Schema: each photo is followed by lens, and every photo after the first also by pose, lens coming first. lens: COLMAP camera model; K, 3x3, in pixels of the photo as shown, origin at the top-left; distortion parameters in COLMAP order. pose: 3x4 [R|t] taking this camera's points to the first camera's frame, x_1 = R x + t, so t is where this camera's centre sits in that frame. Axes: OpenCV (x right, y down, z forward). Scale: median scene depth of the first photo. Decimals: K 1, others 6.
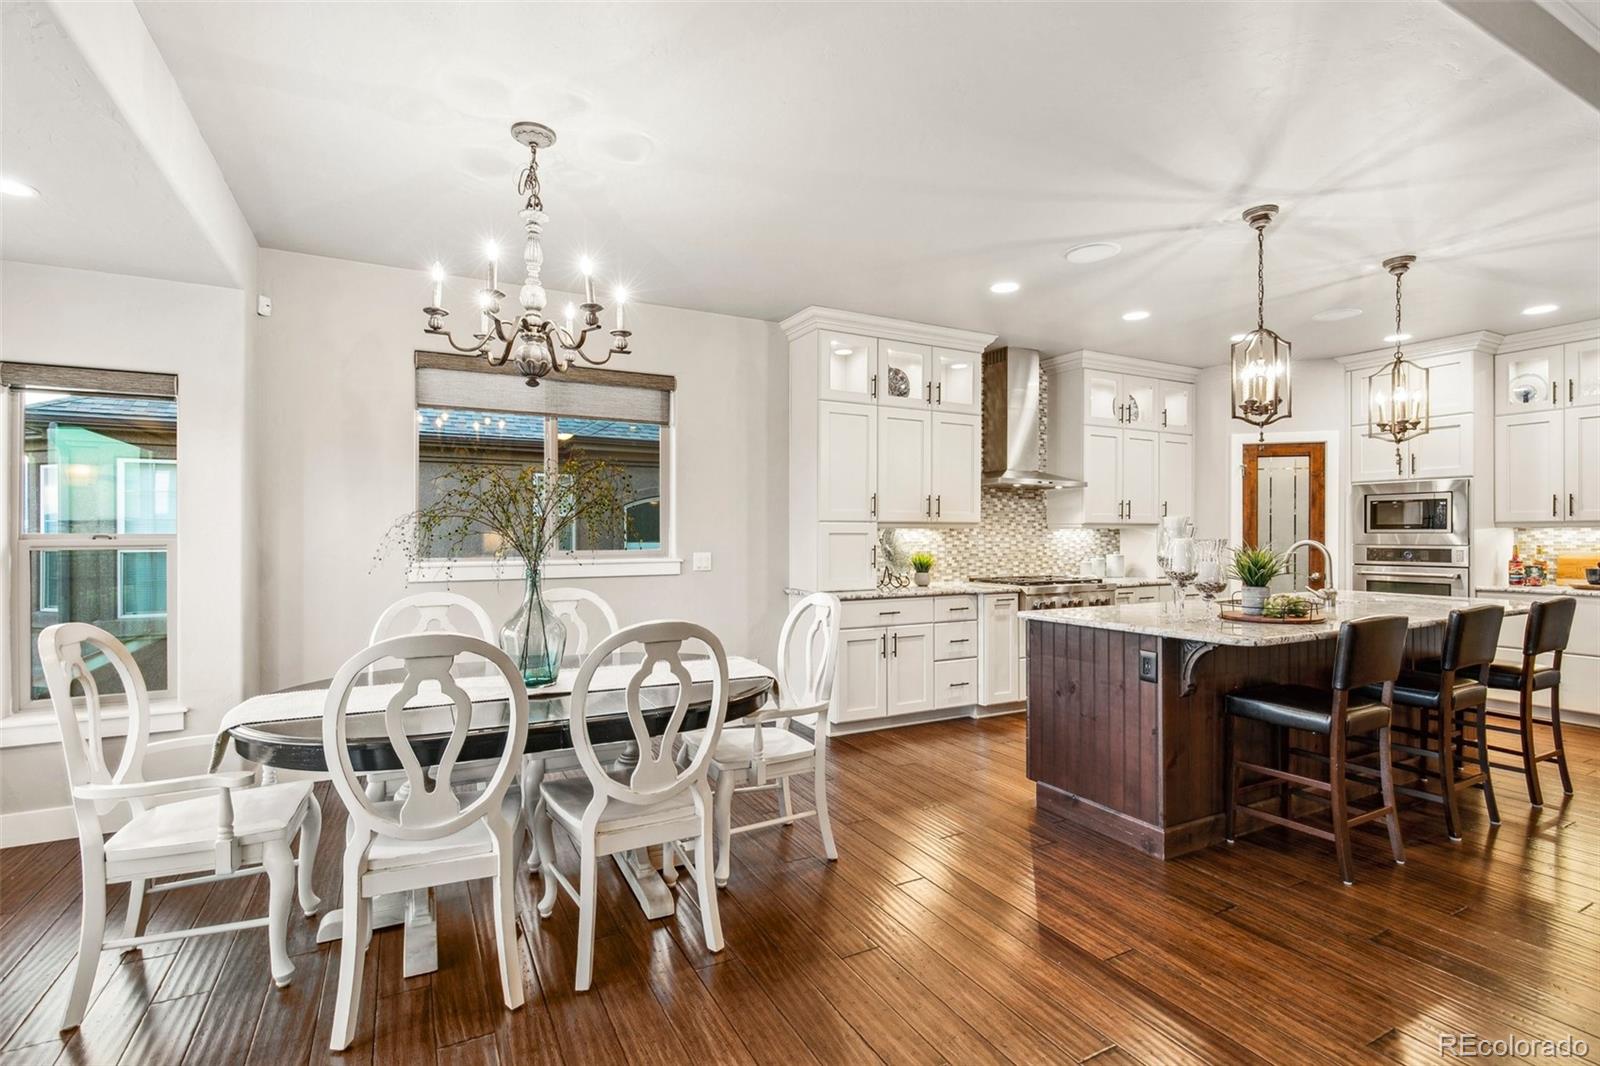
lens RADIAL K [[755.9, 0, 831.6], [0, 755.9, 533.0], [0, 0, 1]] dist [-0.007844, 0.000071]
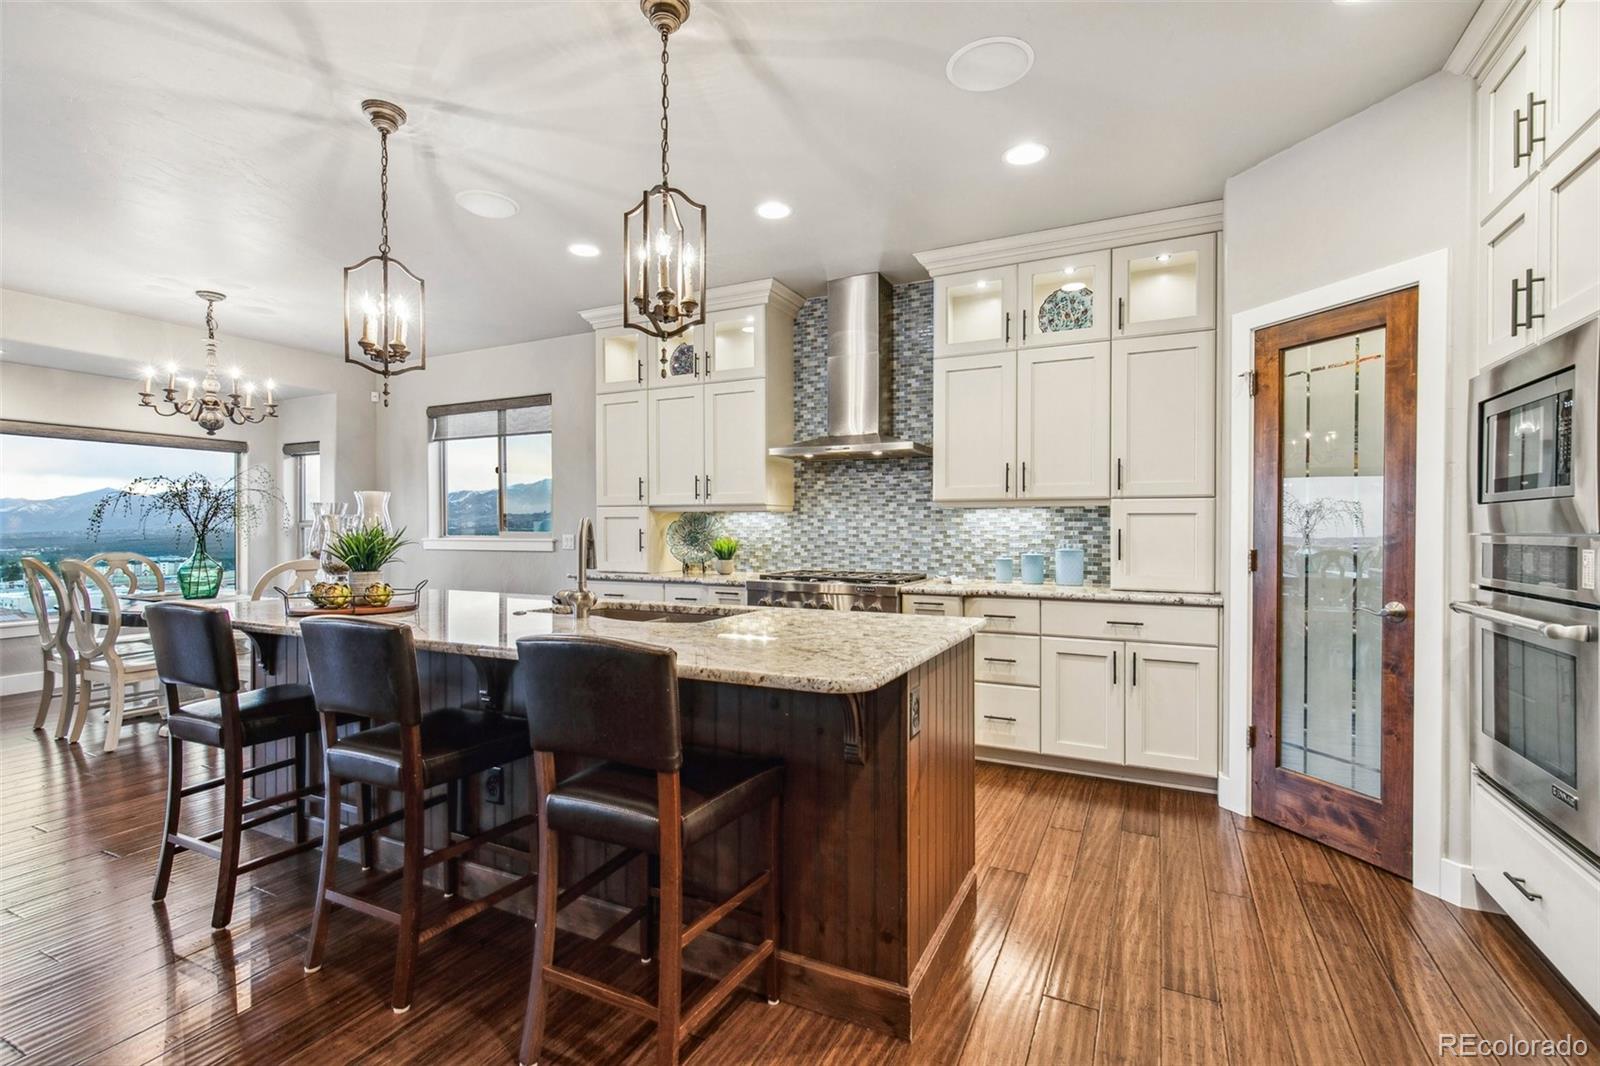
lens RADIAL K [[740.0, 0, 787.8], [0, 740.0, 532.2], [0, 0, 1]] dist [0.008005, -0.001840]
pose [[0.569548, 0.004887, -0.821943, 0.879511], [0.001518, 0.999974, 0.006998, 0.012008], [0.821956, -0.005233, 0.569526, 0.536594]]
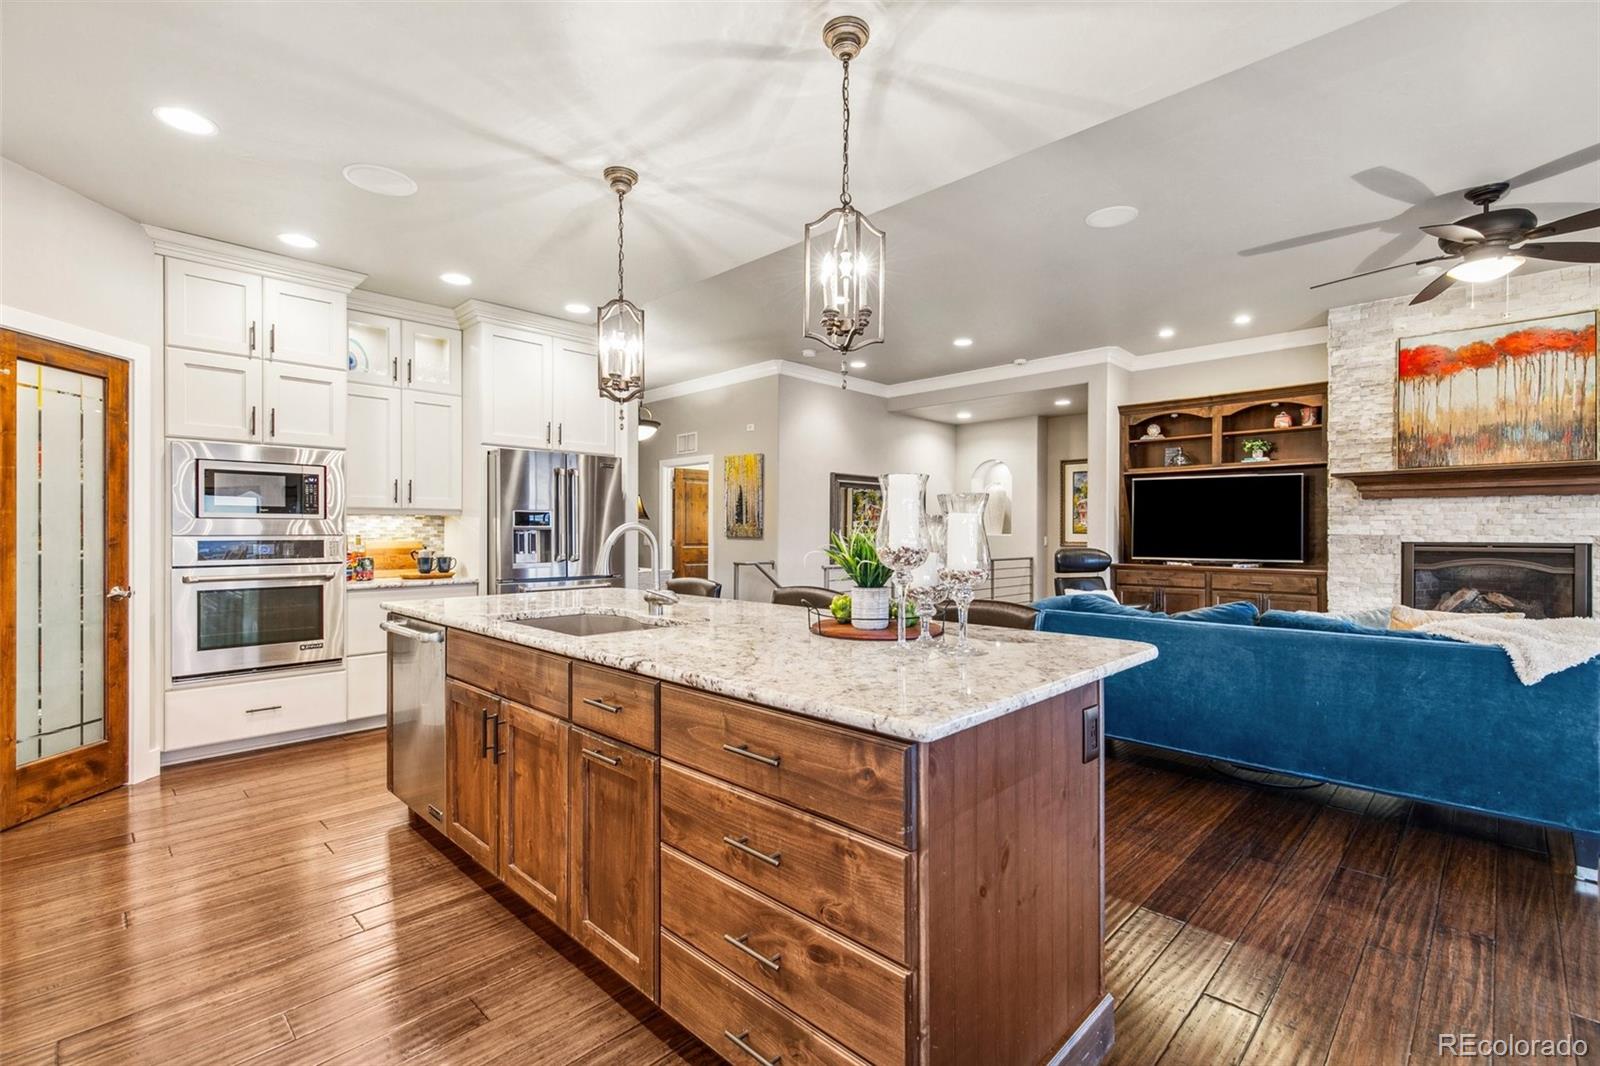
lens RADIAL K [[740.0, 0, 779.3], [0, 740.0, 531.8], [0, 0, 1]] dist [0.008005, -0.001840]
pose [[-0.254764, -0.000924, 0.967003, -0.033536], [-0.001218, 0.999999, 0.000635, 0.011630], [-0.967002, -0.001017, -0.254765, 0.730196]]
